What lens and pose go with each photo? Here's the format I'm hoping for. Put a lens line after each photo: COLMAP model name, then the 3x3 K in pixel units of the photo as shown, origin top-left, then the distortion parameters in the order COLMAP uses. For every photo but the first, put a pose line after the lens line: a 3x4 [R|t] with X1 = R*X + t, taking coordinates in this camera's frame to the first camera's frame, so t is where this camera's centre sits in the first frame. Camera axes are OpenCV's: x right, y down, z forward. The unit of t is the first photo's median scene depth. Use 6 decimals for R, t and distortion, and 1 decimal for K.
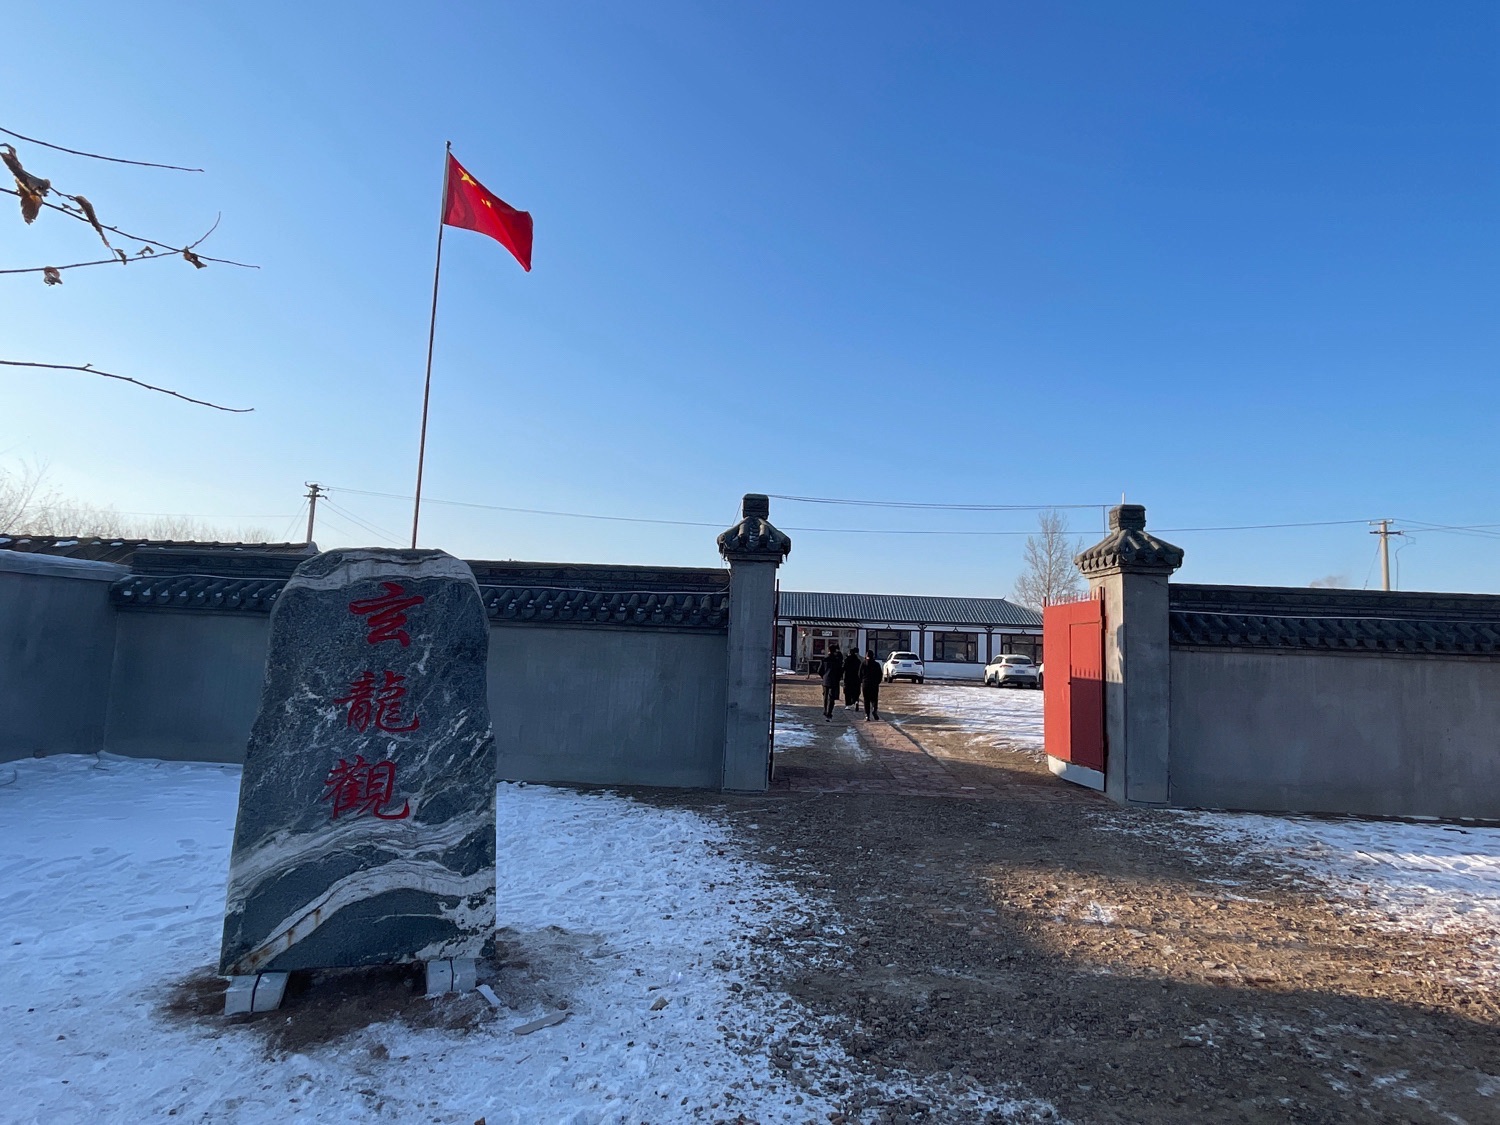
lens RADIAL K [[837.3, 0, 750.0], [0, 837.3, 557.7], [0, 0, 1]] dist [-0.021191, 0.004392]
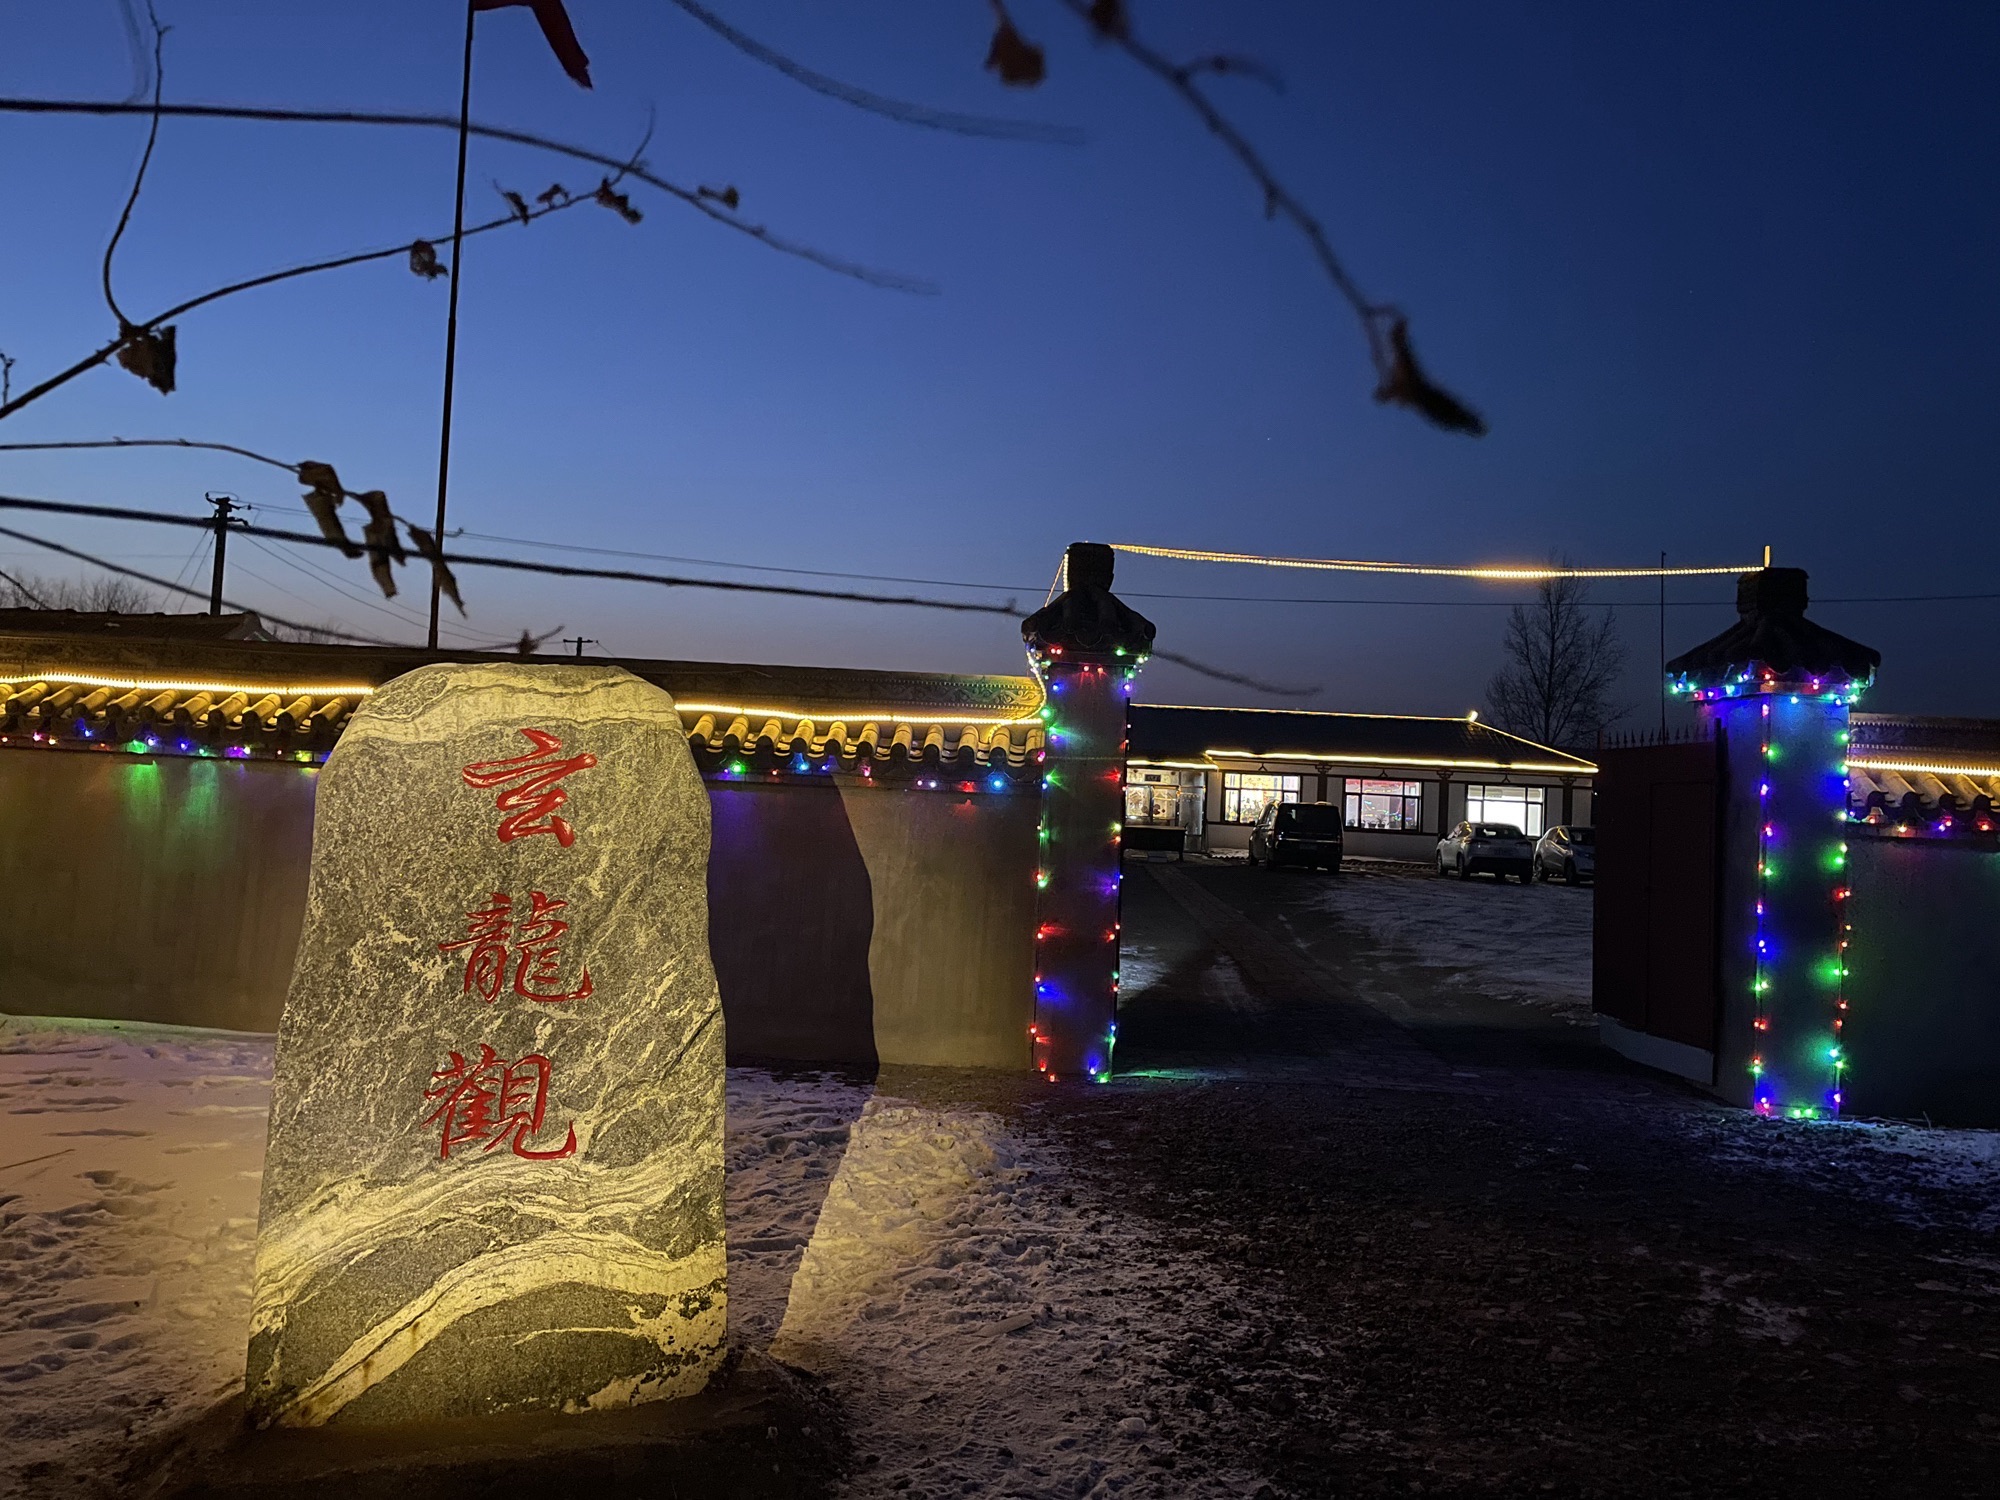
lens RADIAL K [[1496.0, 0, 998.5], [0, 1496.0, 744.6], [0, 0, 1]] dist [0.034135, -0.036084]
pose [[0.999952, 0.009649, -0.001855, -0.128495], [-0.009493, 0.997435, 0.070950, -0.031901], [0.002534, -0.070929, 0.997478, 0.028741]]
